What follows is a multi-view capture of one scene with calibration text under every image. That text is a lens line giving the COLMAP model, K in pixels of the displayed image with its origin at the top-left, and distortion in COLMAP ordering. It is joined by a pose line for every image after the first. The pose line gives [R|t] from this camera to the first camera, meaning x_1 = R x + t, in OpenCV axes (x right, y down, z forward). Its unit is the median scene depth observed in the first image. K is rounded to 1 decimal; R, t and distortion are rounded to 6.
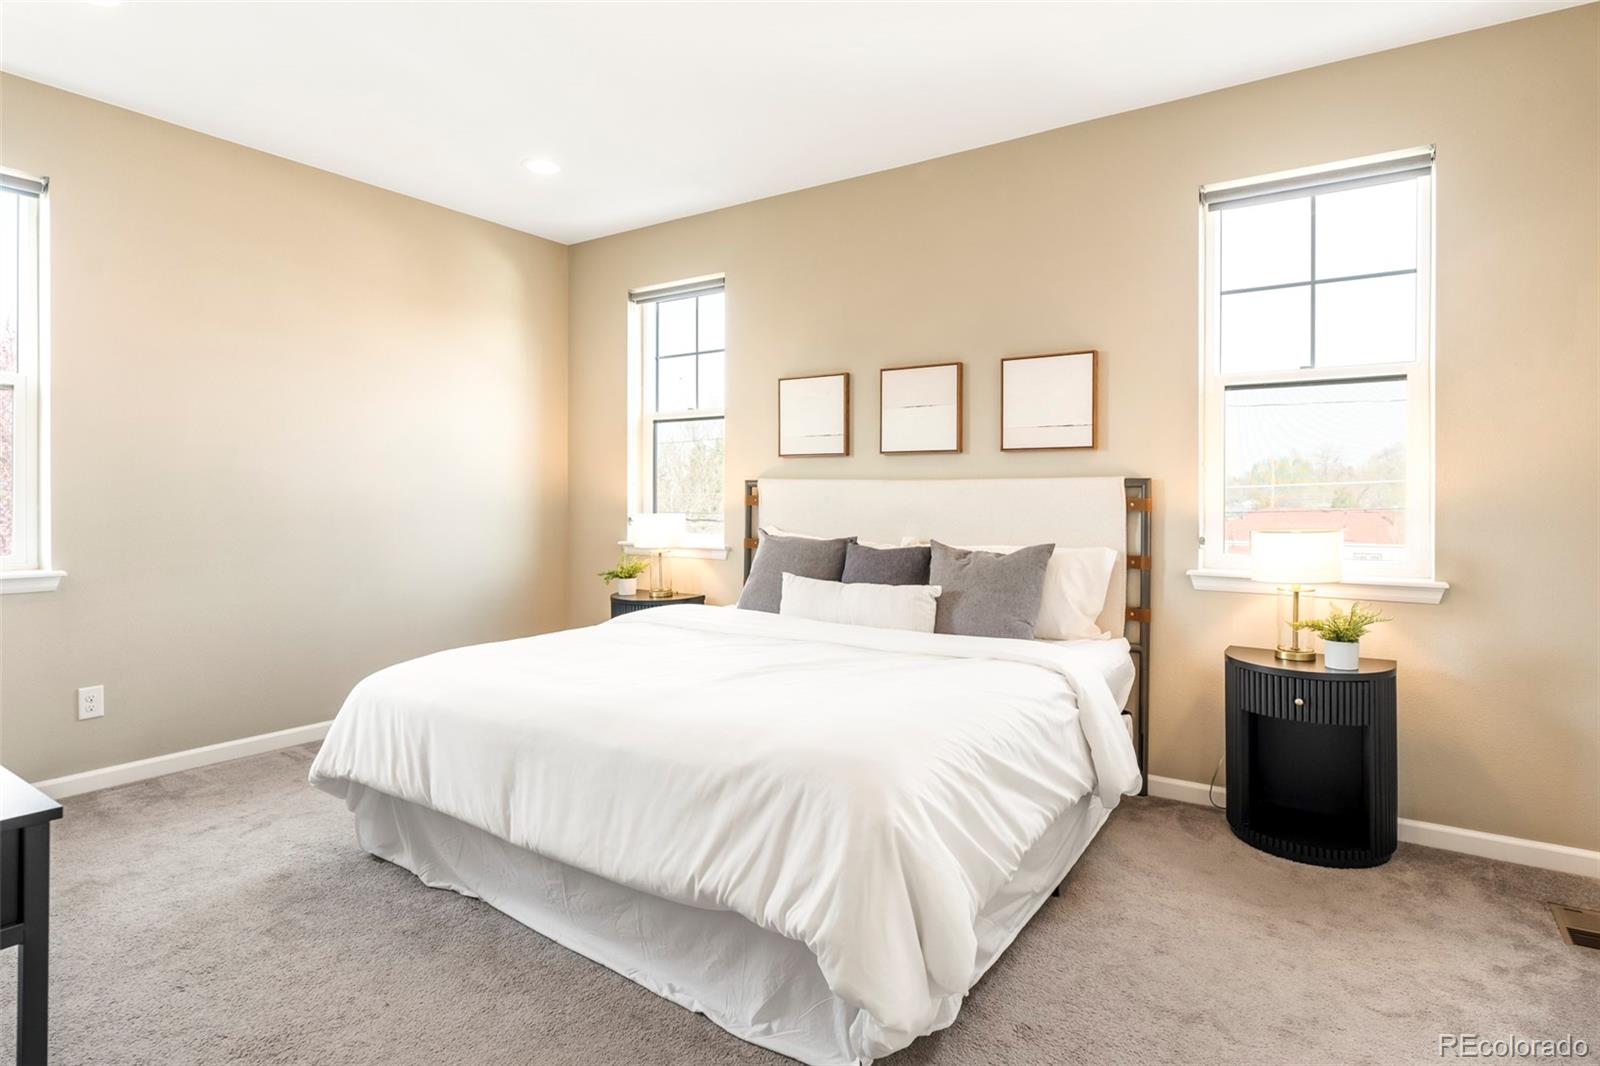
lens RADIAL K [[853.1, 0, 801.2], [0, 853.1, 489.0], [0, 0, 1]] dist [0.002585, 0.000417]
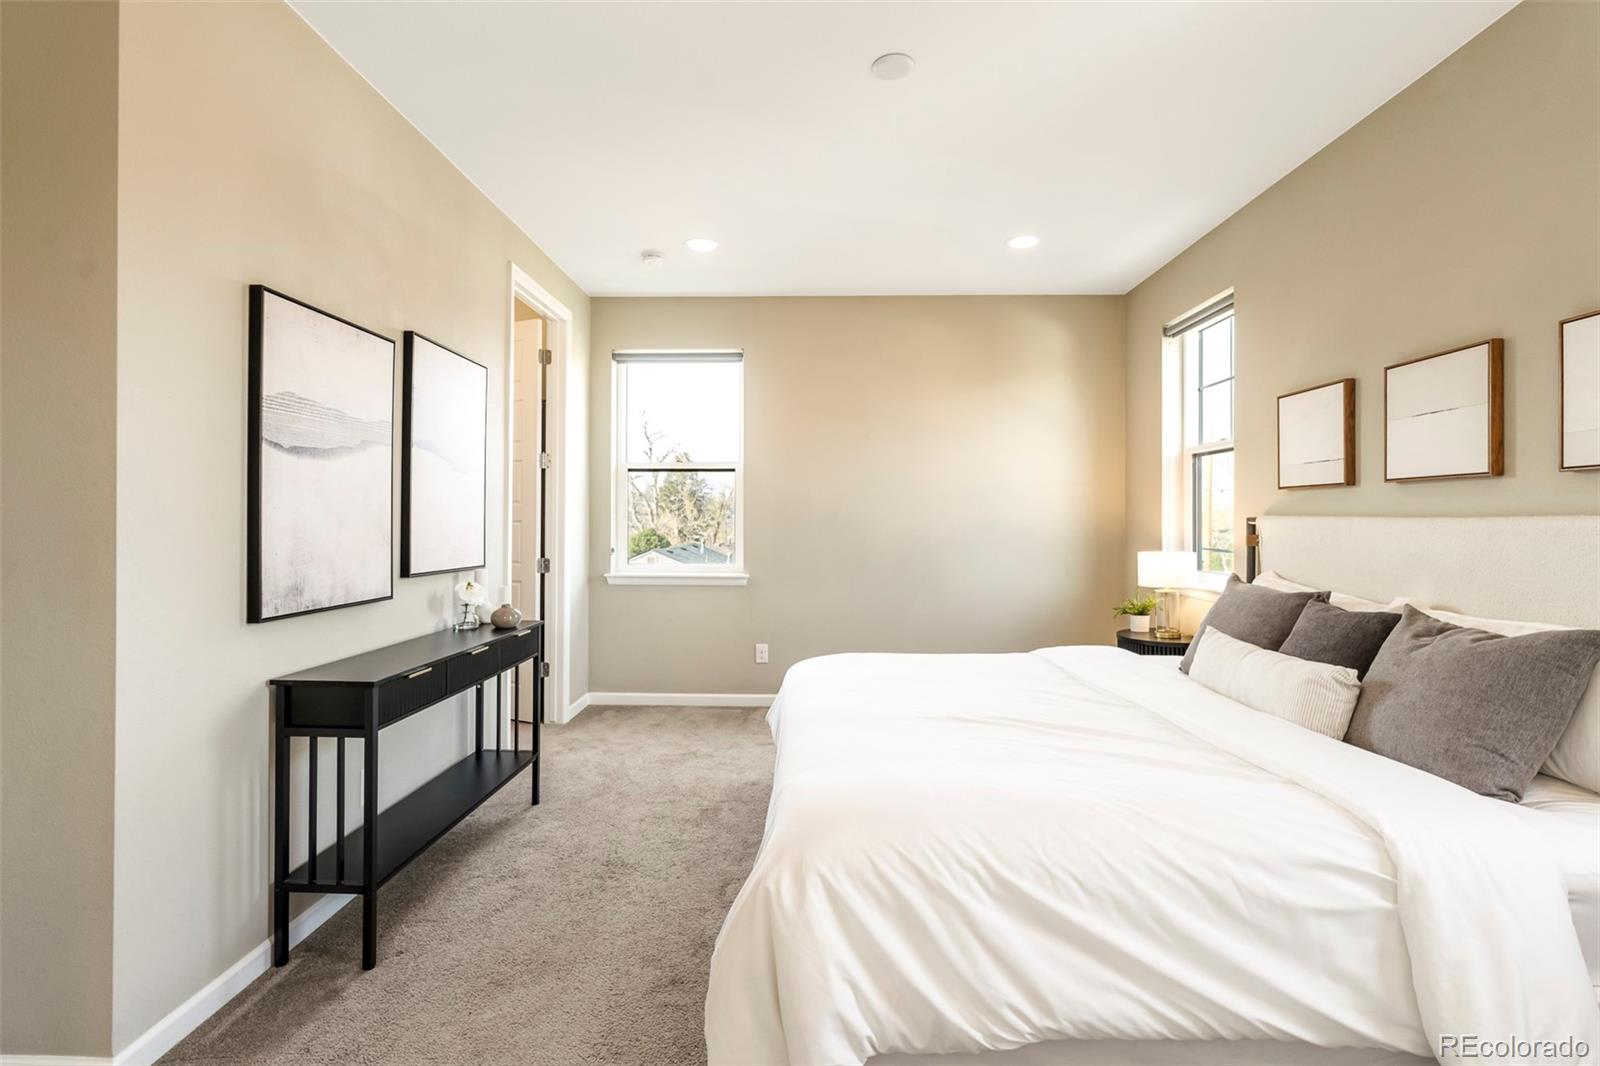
lens RADIAL K [[728.0, 0, 806.4], [0, 728.0, 508.2], [0, 0, 1]] dist [-0.005038, -0.000077]
pose [[0.541030, -0.016516, -0.840841, 0.366536], [0.007212, 0.999861, -0.014999, -0.013463], [0.840973, 0.002051, 0.541074, 0.249757]]
